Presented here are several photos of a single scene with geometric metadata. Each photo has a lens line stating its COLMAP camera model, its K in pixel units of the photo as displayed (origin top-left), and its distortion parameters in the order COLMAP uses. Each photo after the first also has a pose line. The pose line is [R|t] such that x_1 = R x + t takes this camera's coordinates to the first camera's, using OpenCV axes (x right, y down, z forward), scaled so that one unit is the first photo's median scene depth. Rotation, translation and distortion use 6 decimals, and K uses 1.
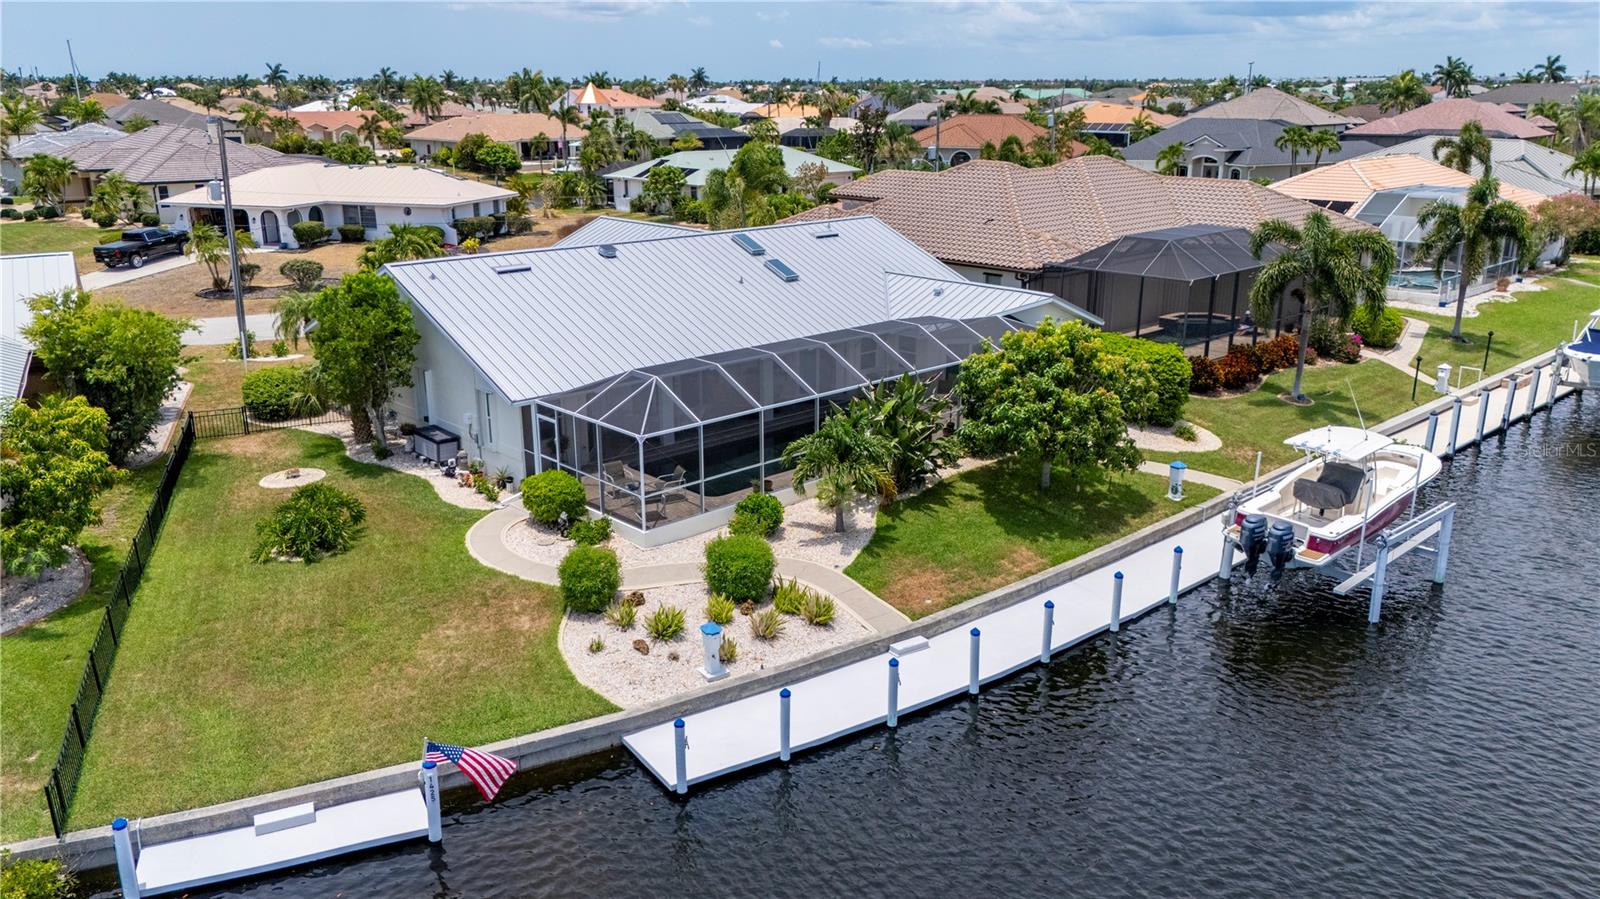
lens RADIAL K [[1185.5, 0, 800.0], [0, 1185.5, 449.5], [0, 0, 1]] dist [0.119676, -0.158083]
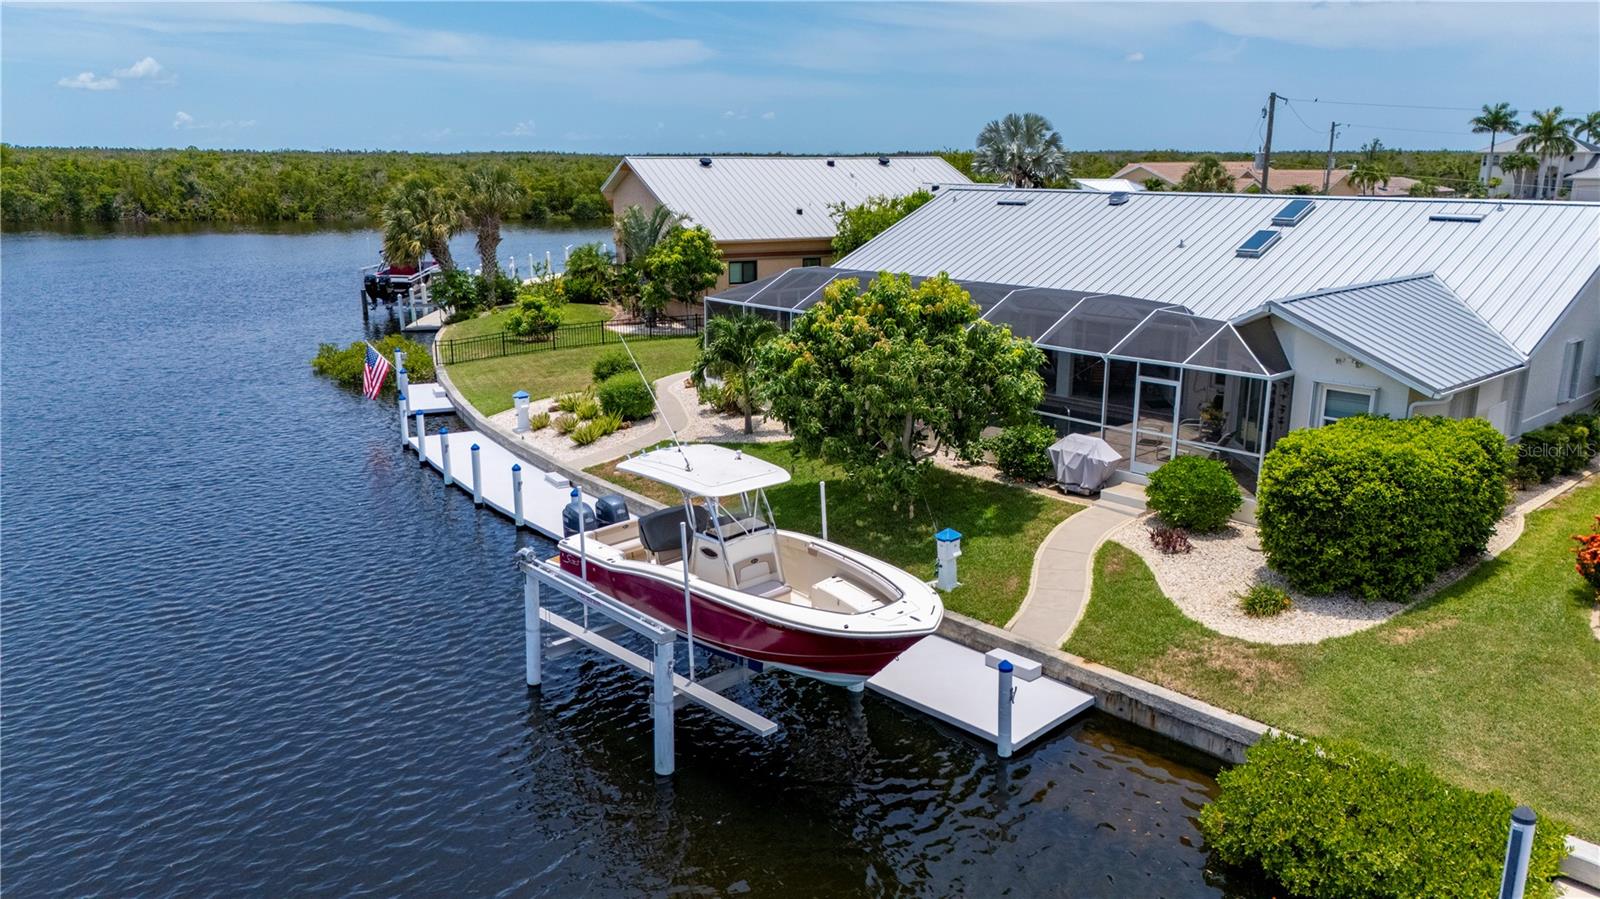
lens RADIAL K [[1158.1, 0, 800.0], [0, 1158.1, 449.5], [0, 0, 1]] dist [0.043131, 0.002129]
pose [[-0.007704, 0.240759, -0.970554, 0.961654], [-0.298473, 0.925786, 0.232023, -0.157170], [0.954387, 0.291471, 0.064728, 0.943698]]
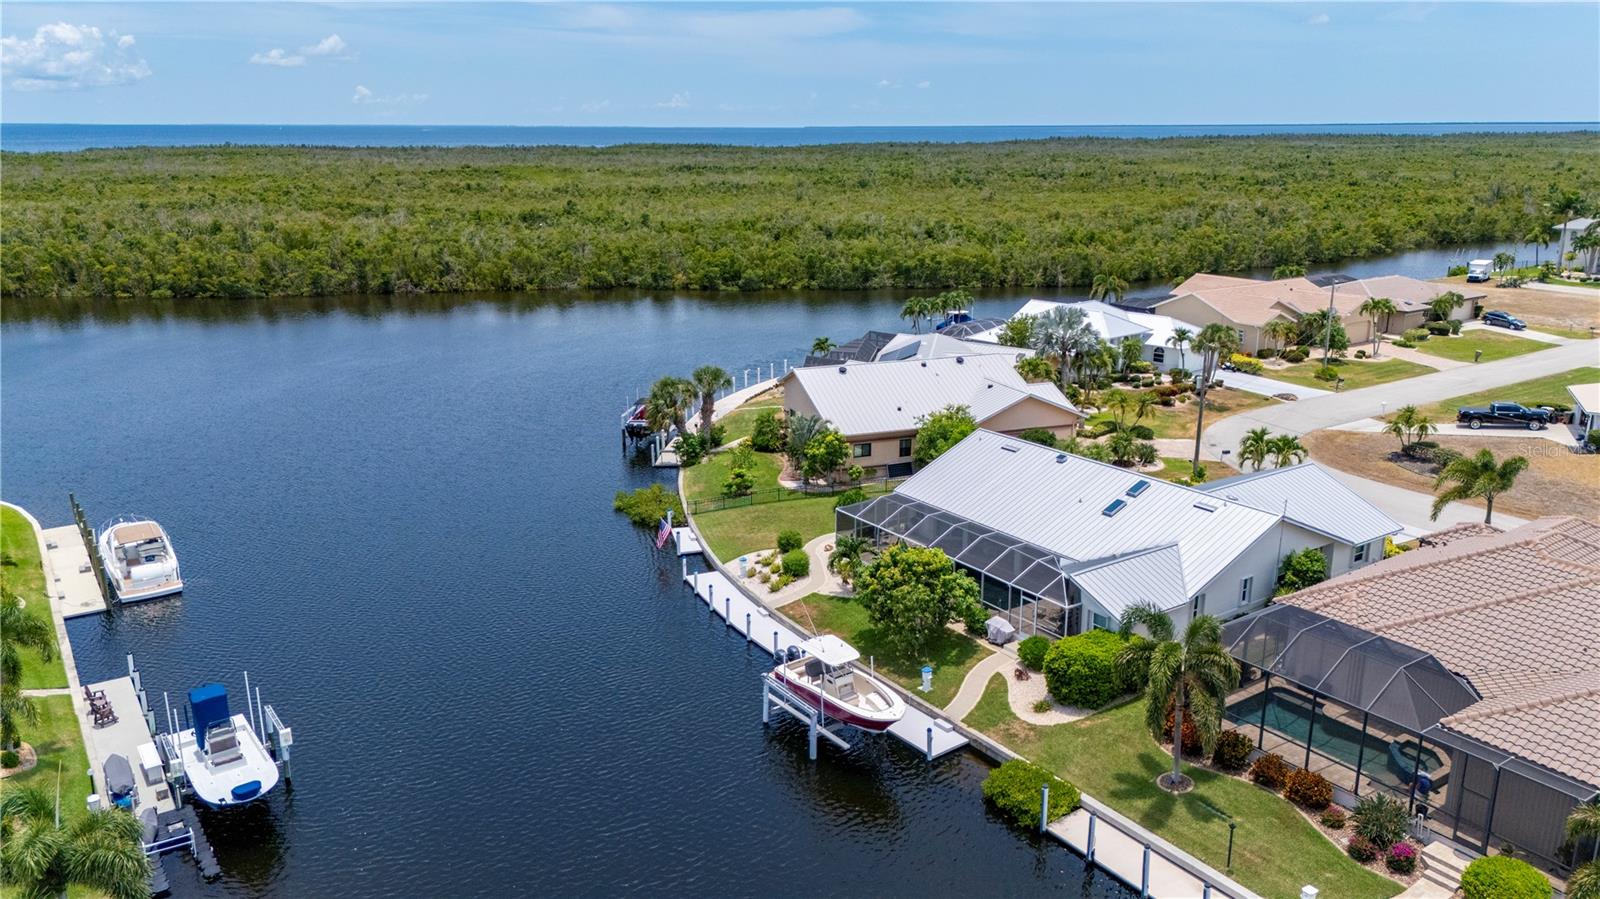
lens RADIAL K [[1185.5, 0, 800.0], [0, 1185.5, 449.5], [0, 0, 1]] dist [0.119676, -0.158083]
pose [[-0.133025, 0.266708, -0.954553, 1.886823], [-0.291133, 0.910109, 0.294862, -0.713253], [0.947389, 0.317126, -0.043419, 0.884989]]
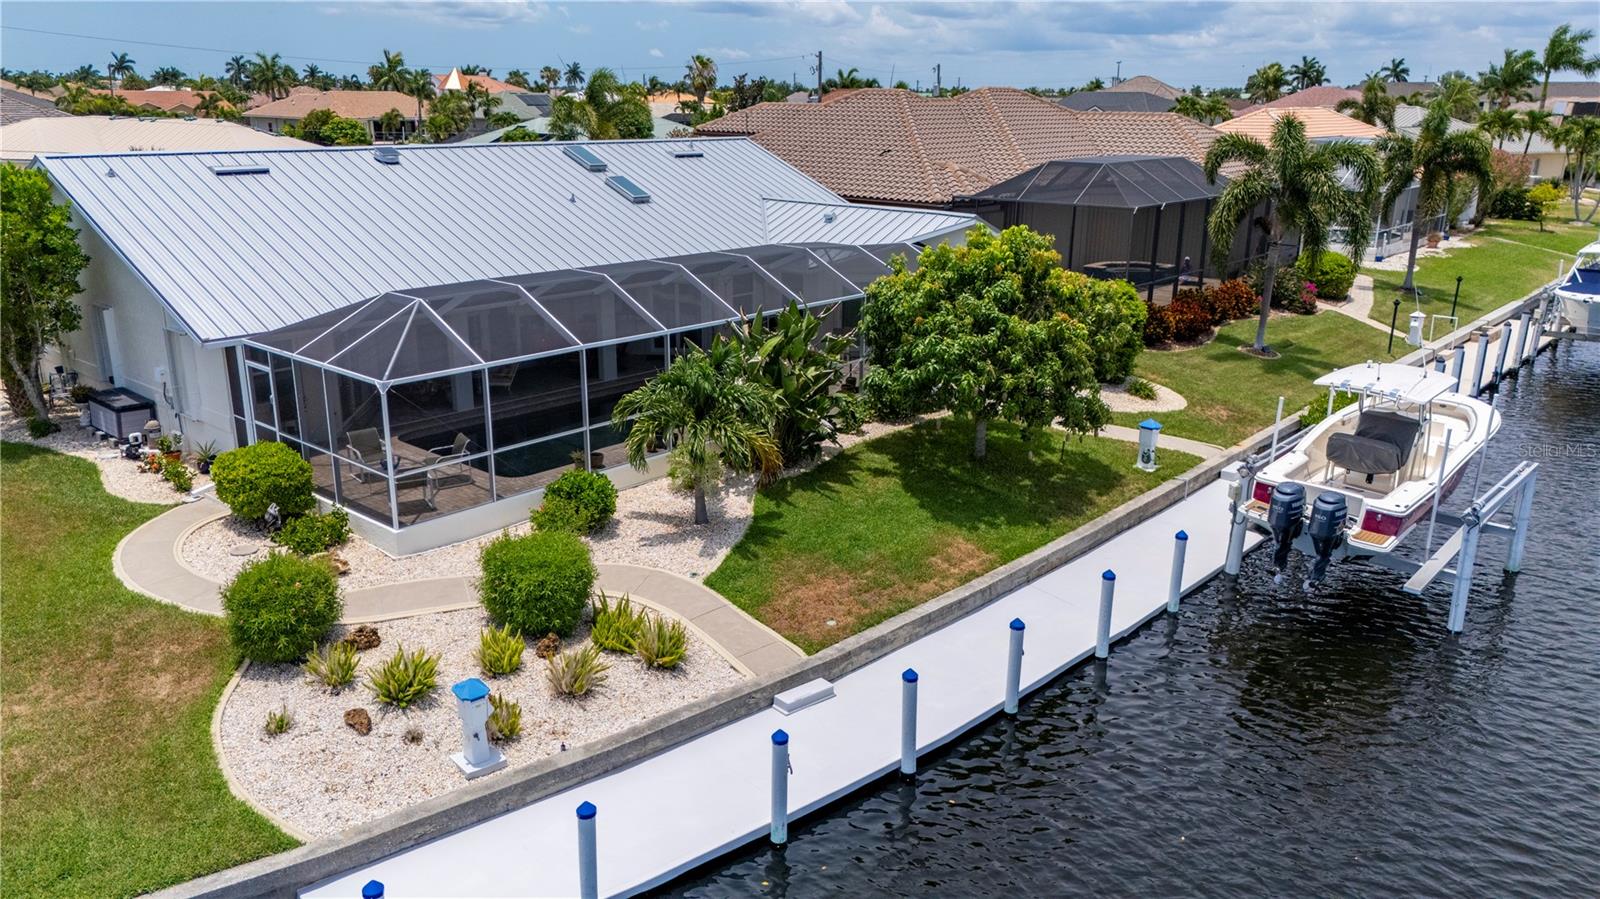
lens RADIAL K [[1185.5, 0, 800.0], [0, 1185.5, 449.5], [0, 0, 1]] dist [0.119676, -0.158083]
pose [[0.995221, -0.018698, 0.095844, 0.025014], [0.018553, 0.999825, 0.002410, 0.025121], [-0.095872, -0.000620, 0.995393, 0.297319]]
